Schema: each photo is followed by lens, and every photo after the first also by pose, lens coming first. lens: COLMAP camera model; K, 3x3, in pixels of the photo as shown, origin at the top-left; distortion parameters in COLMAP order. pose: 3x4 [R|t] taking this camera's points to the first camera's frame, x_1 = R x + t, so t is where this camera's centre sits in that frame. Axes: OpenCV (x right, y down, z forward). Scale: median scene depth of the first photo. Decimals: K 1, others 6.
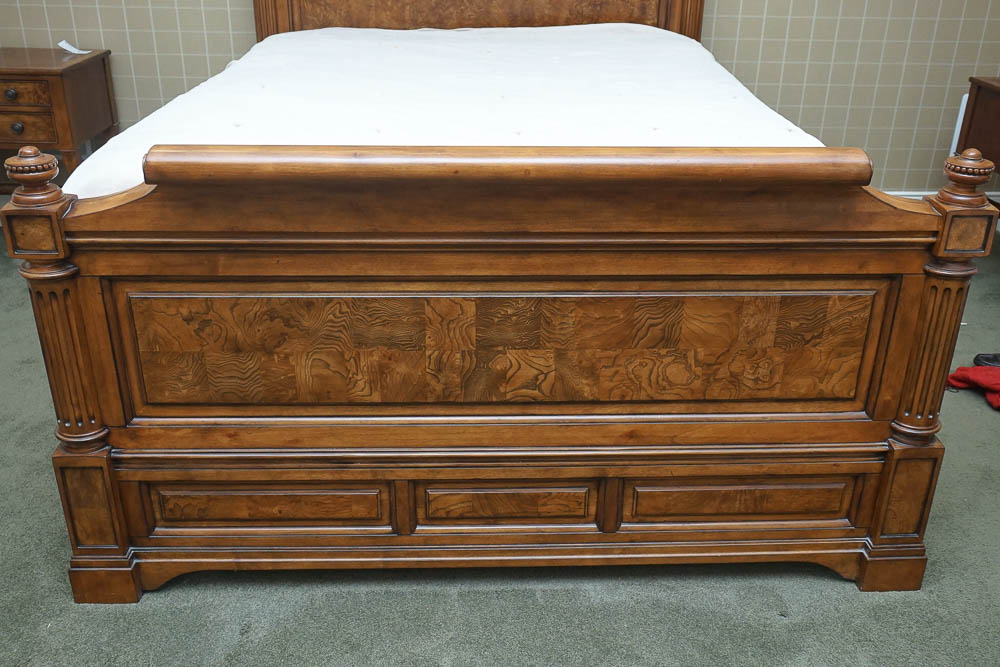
lens RADIAL K [[926.8, 0, 500.0], [0, 926.8, 333.5], [0, 0, 1]] dist [0.005922, -0.073149]
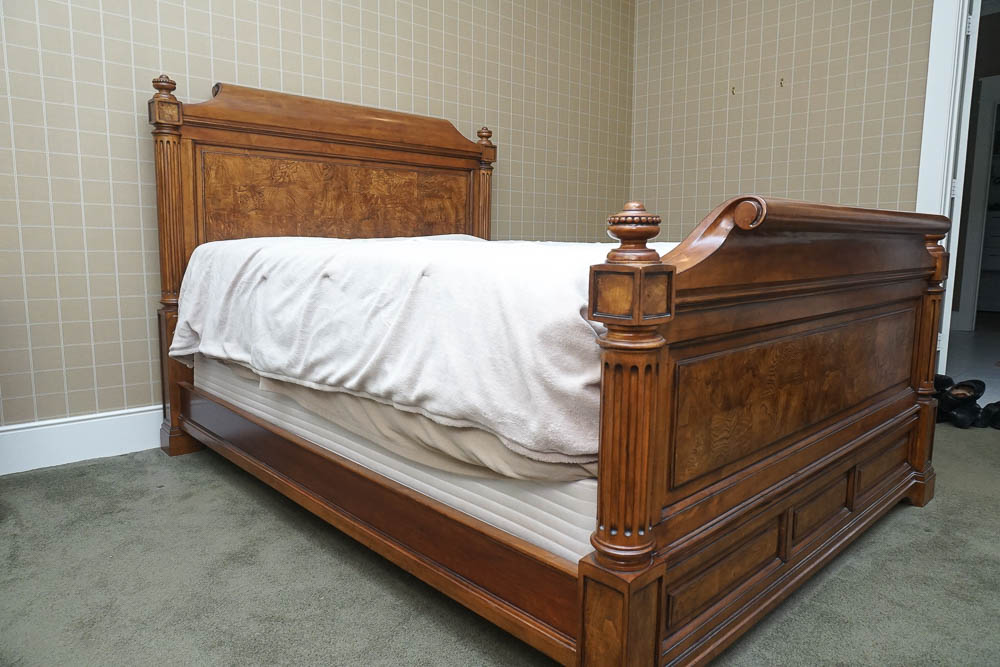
lens RADIAL K [[667.7, 0, 500.0], [0, 667.7, 333.5], [0, 0, 1]] dist [-0.028180, 0.000979]
pose [[0.749707, -0.101420, 0.653952, -0.920998], [0.289413, 0.938924, -0.186175, 0.003999], [-0.595130, 0.328839, 0.733271, 0.562947]]
